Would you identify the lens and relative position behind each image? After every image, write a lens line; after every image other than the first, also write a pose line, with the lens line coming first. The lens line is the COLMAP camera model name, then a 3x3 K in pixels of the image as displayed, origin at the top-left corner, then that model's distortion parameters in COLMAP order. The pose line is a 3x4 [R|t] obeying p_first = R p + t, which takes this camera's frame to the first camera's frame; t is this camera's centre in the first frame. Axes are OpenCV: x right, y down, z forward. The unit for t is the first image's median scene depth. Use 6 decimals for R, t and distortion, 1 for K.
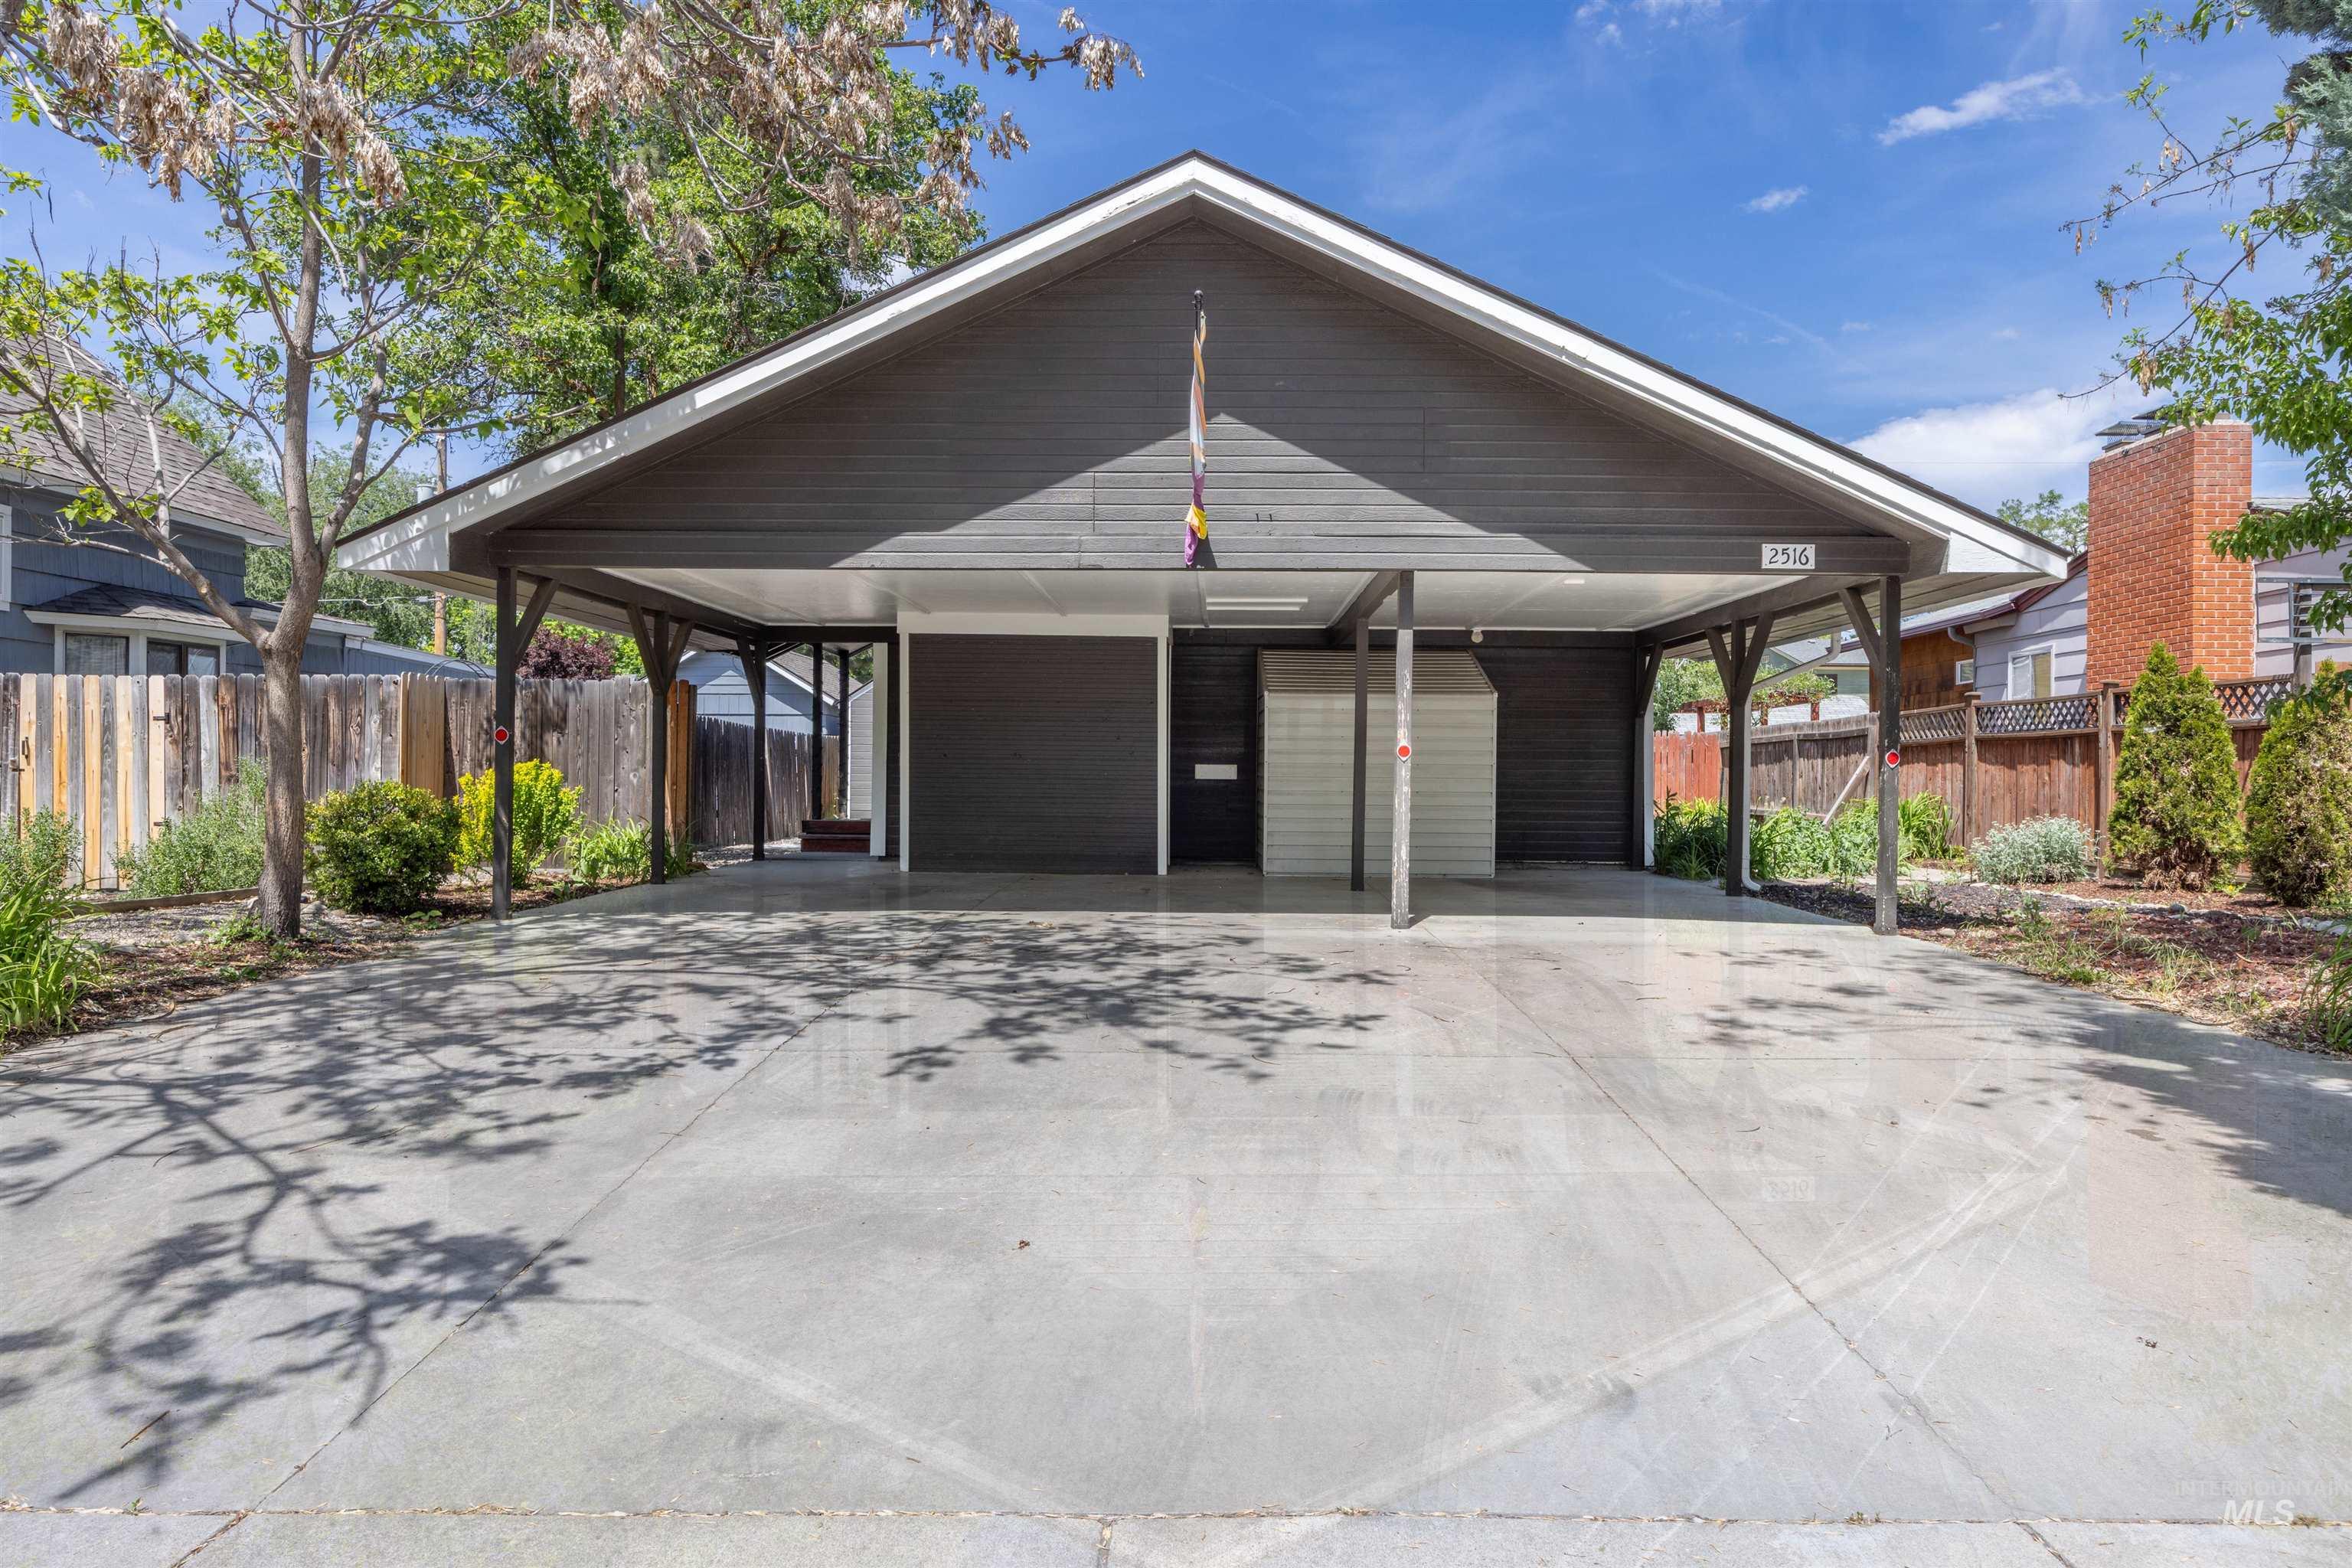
lens RADIAL K [[1595.5, 0, 1184.4], [0, 1595.5, 778.5], [0, 0, 1]] dist [-0.020357, -0.000680]
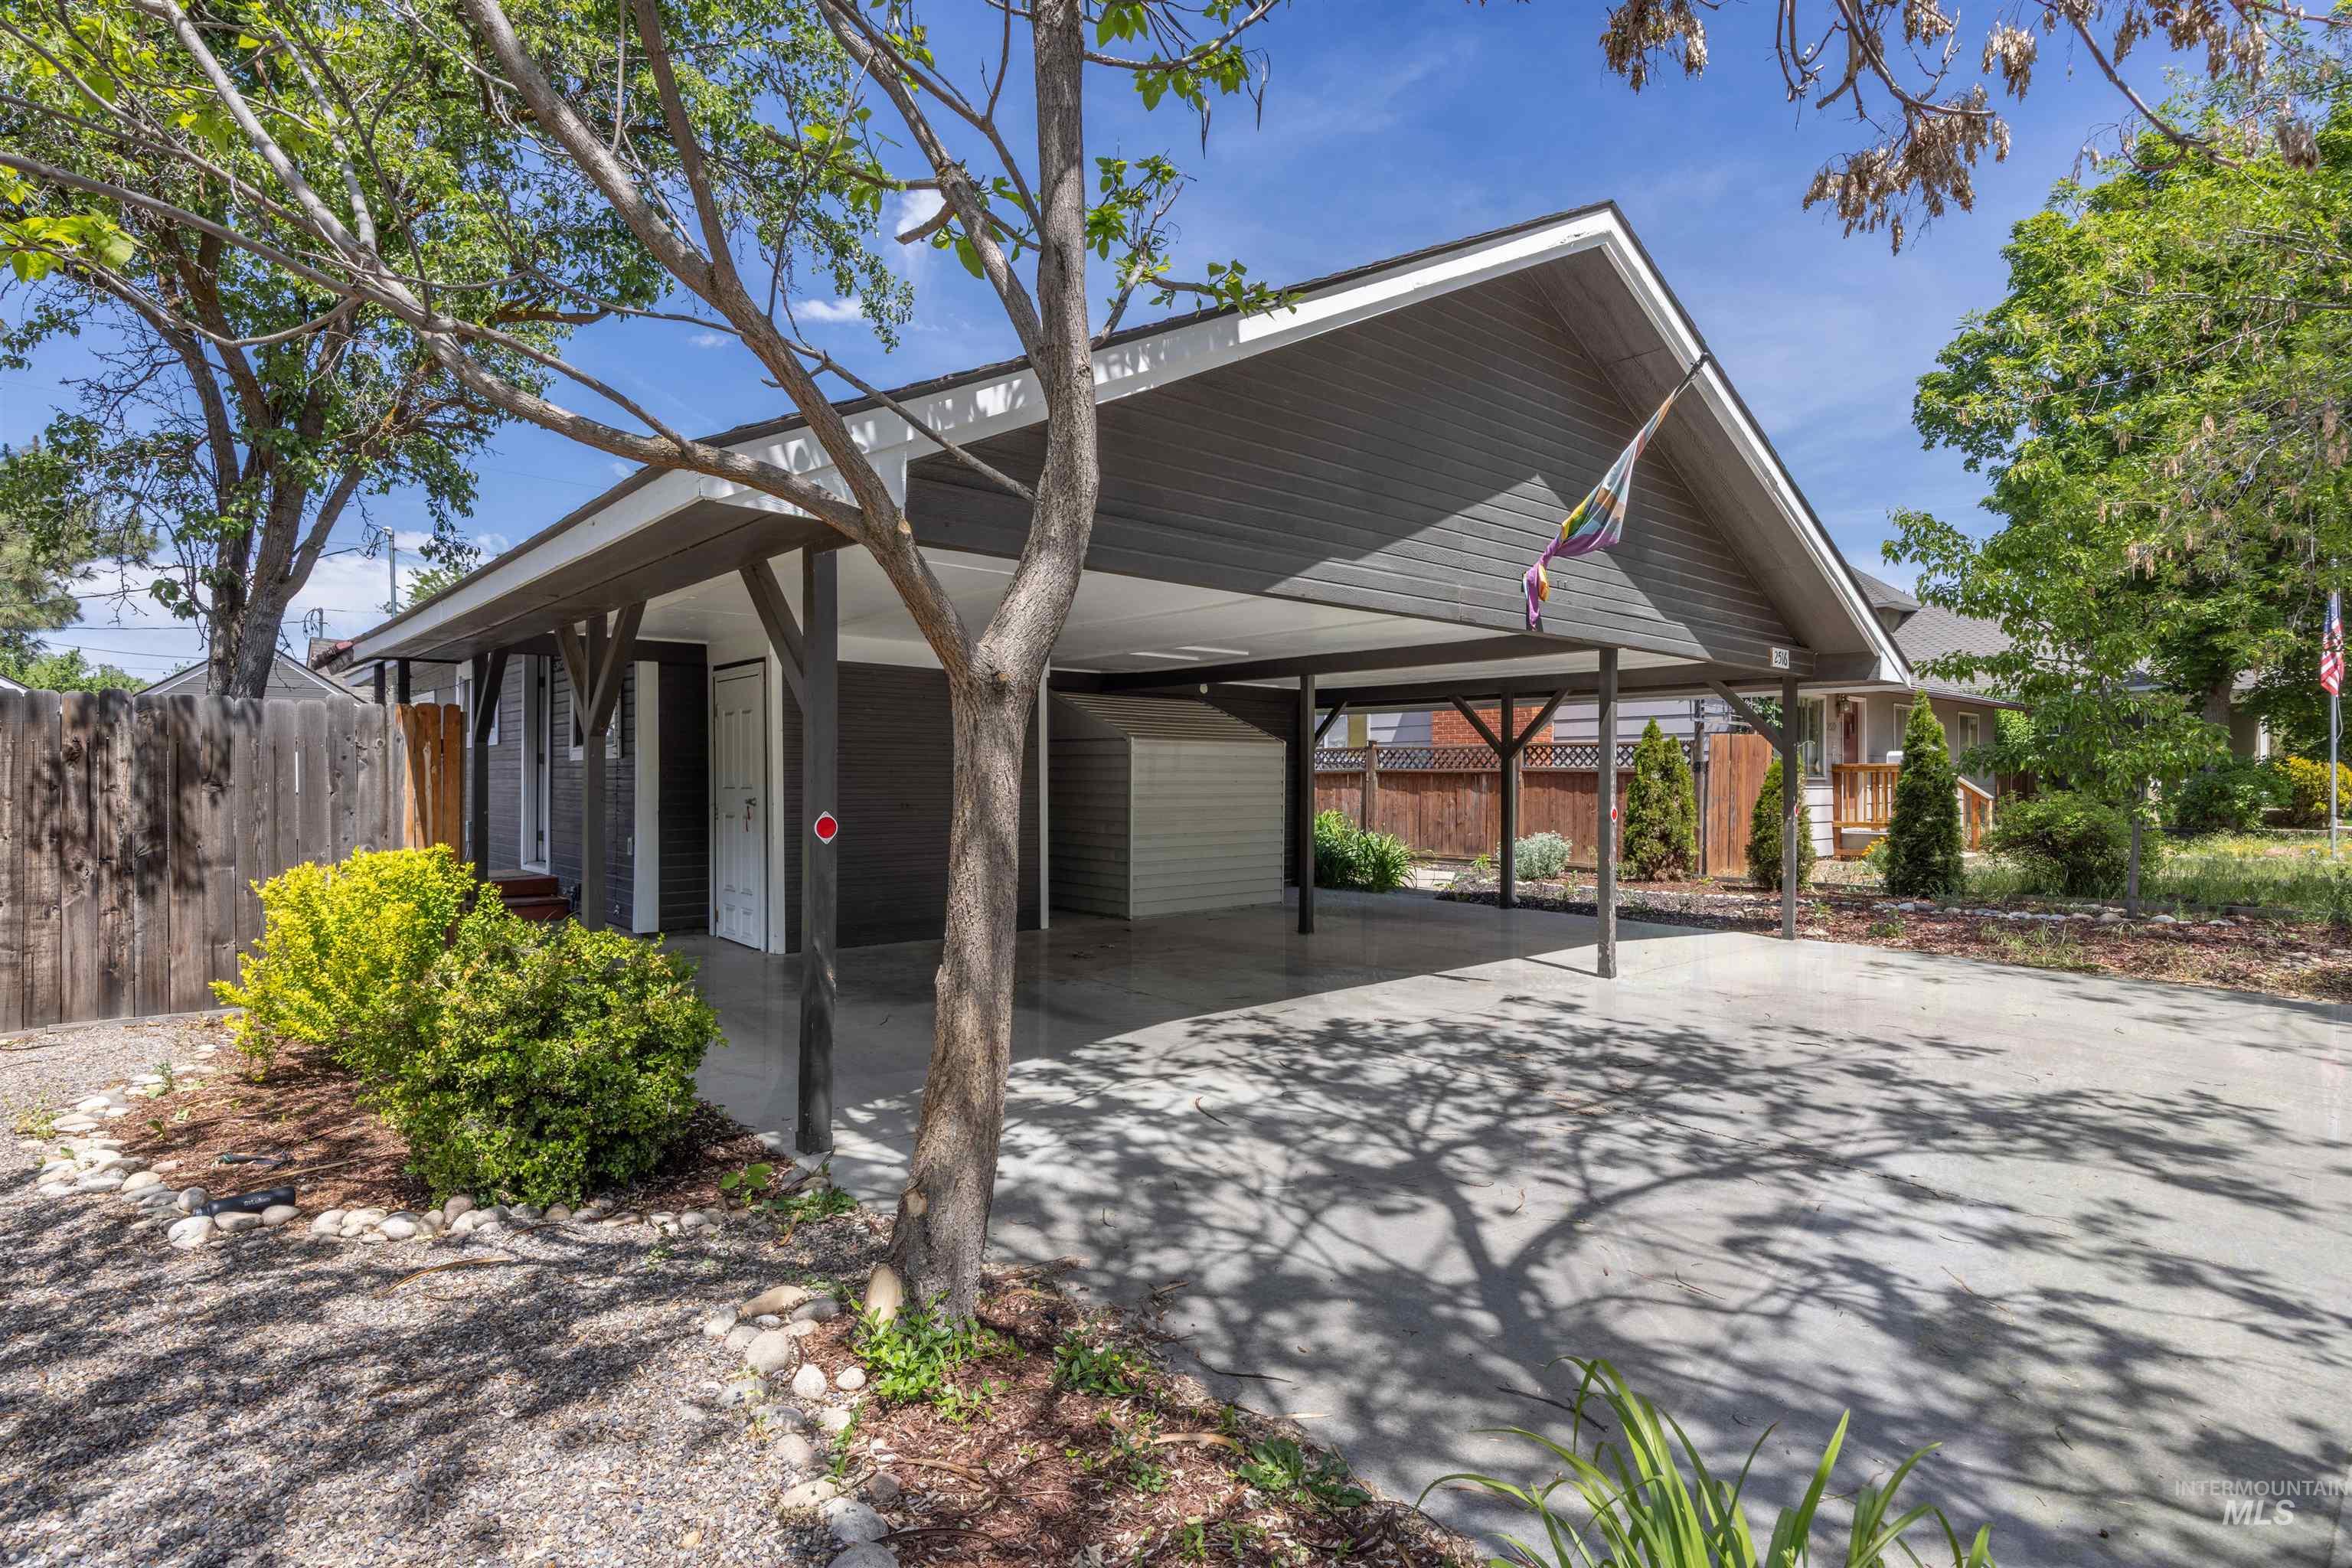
lens RADIAL K [[1186.0, 0, 1175.1], [0, 1186.0, 790.5], [0, 0, 1]] dist [-0.003759, -0.000139]
pose [[0.725859, -0.016035, 0.687657, -0.648609], [0.007275, 0.999851, 0.015636, -0.046856], [-0.687805, -0.006346, 0.725868, 0.619258]]
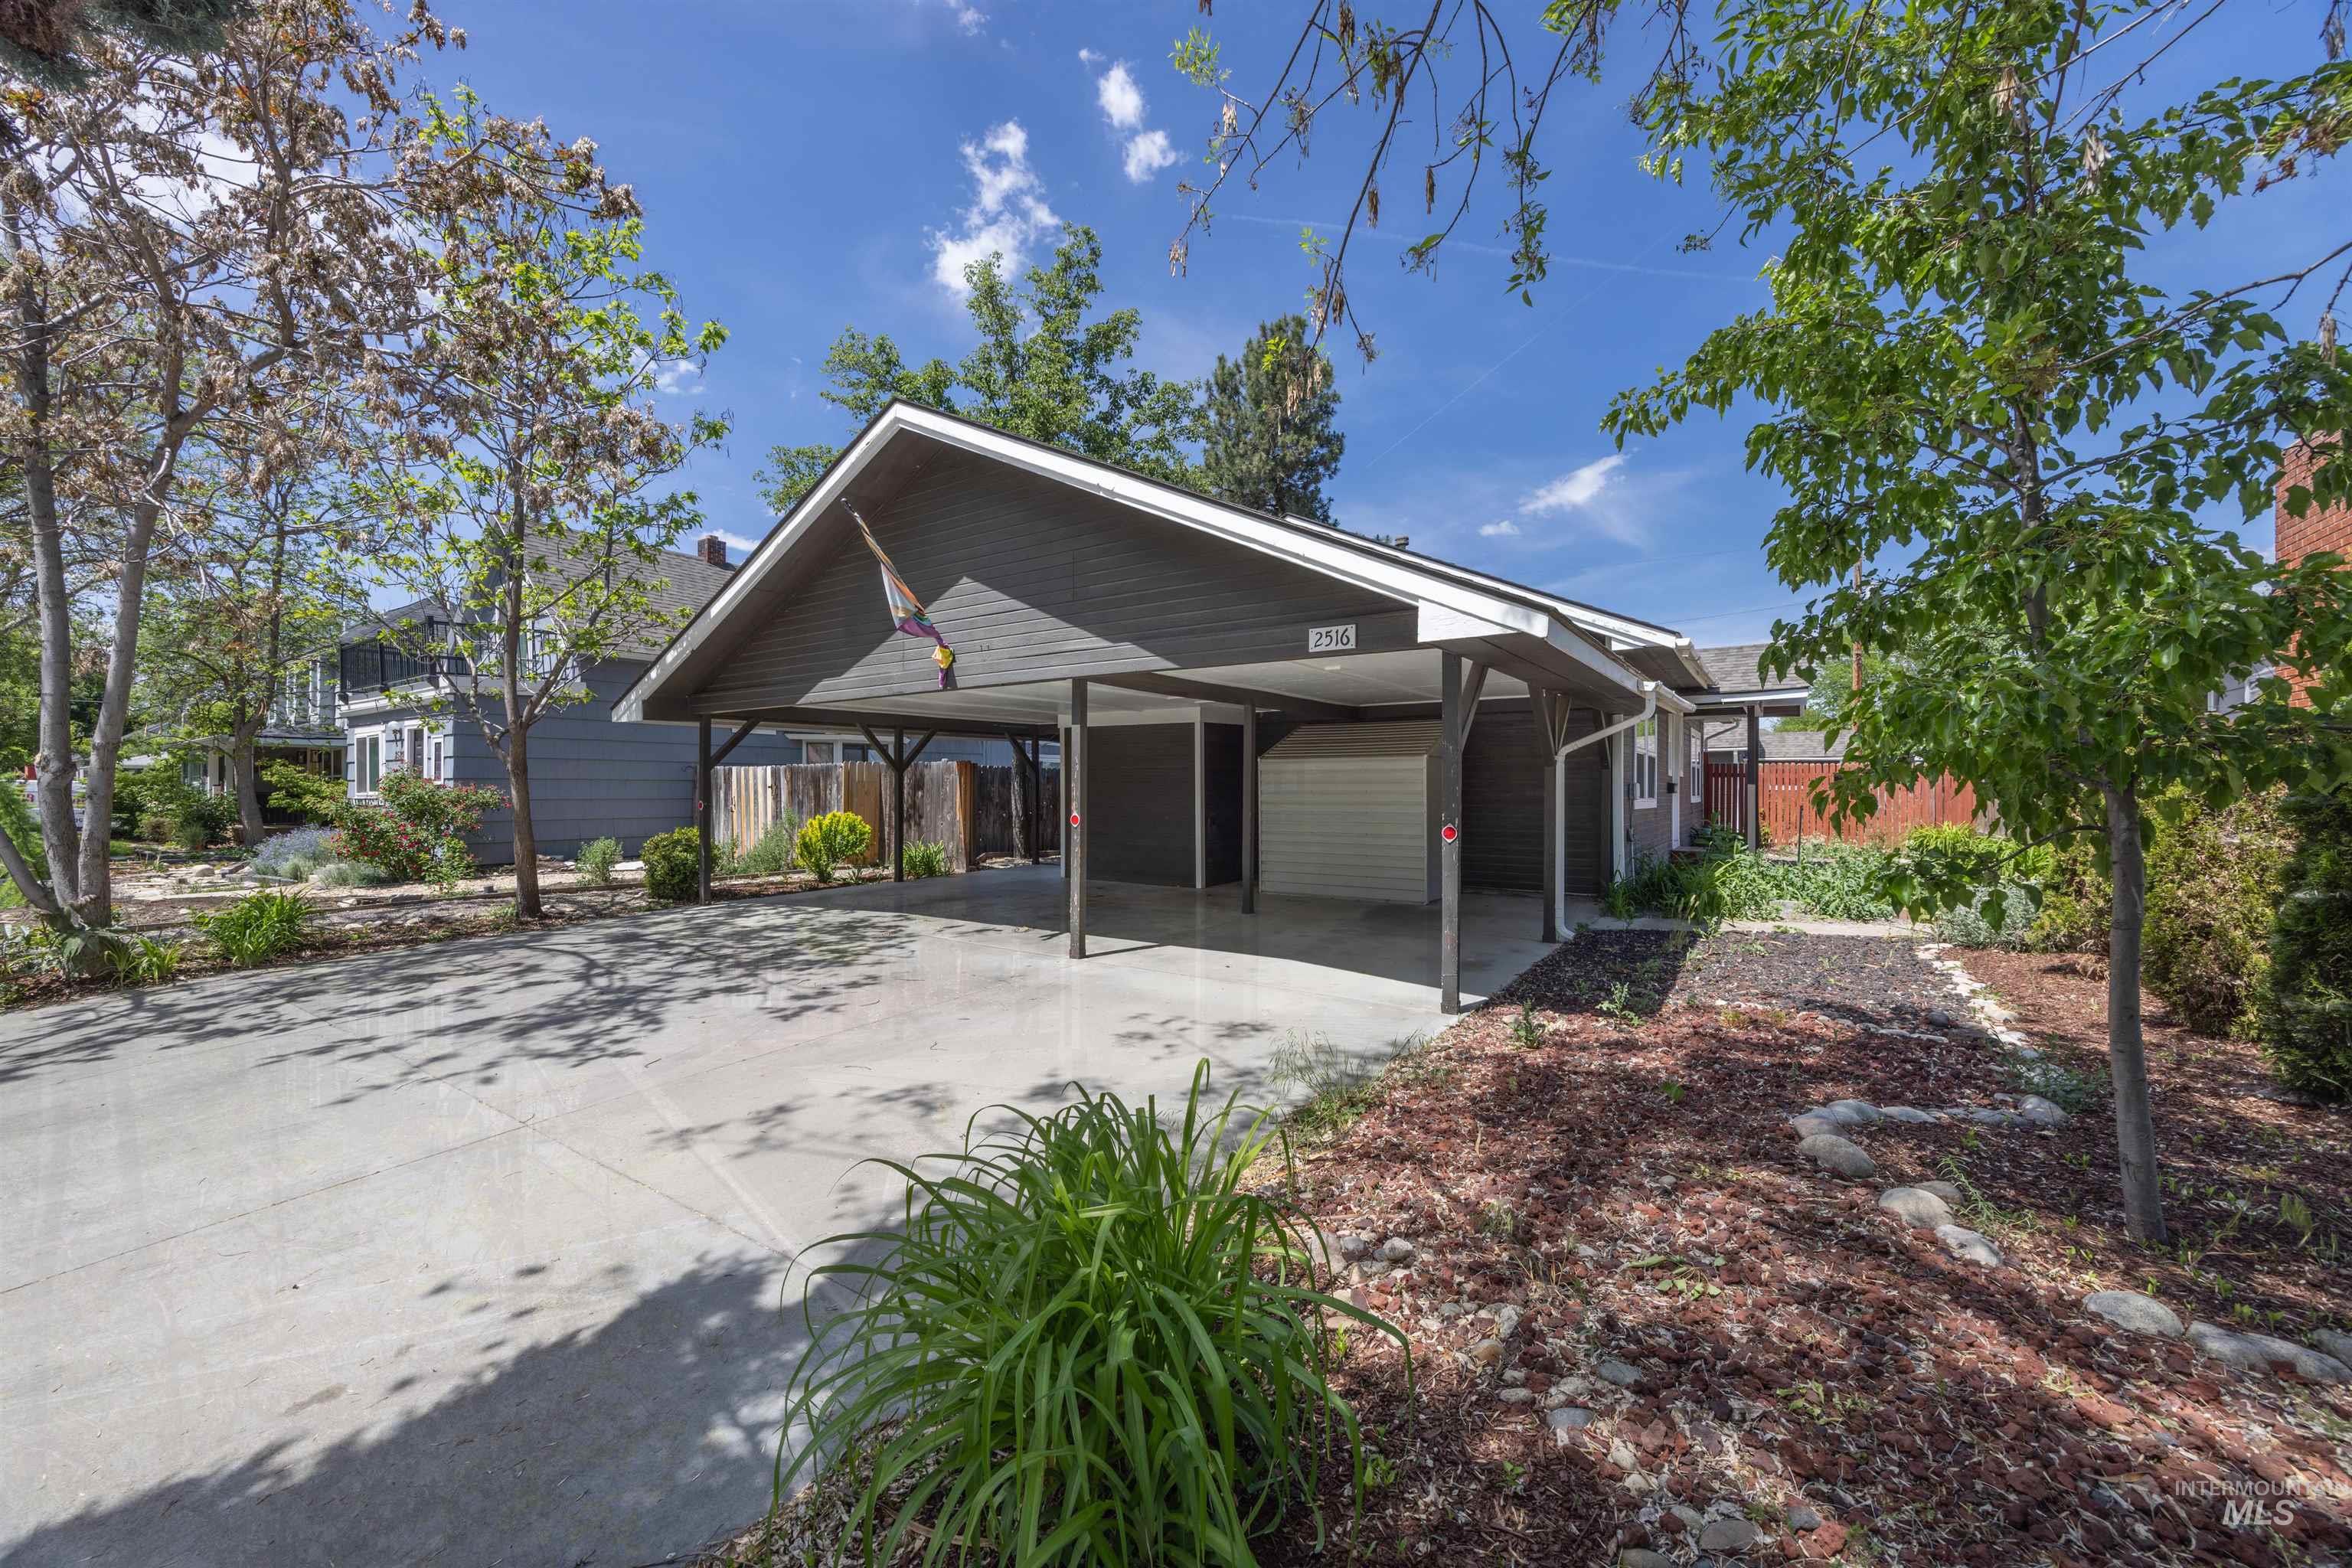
lens RADIAL K [[899.8, 0, 1157.0], [0, 899.8, 789.4], [0, 0, 1]] dist [-0.001325, 0.000336]
pose [[0.829355, -0.007356, -0.558674, 0.609184], [0.006372, 0.999973, -0.003706, -0.037968], [0.558686, -0.000487, 0.829379, 0.437575]]
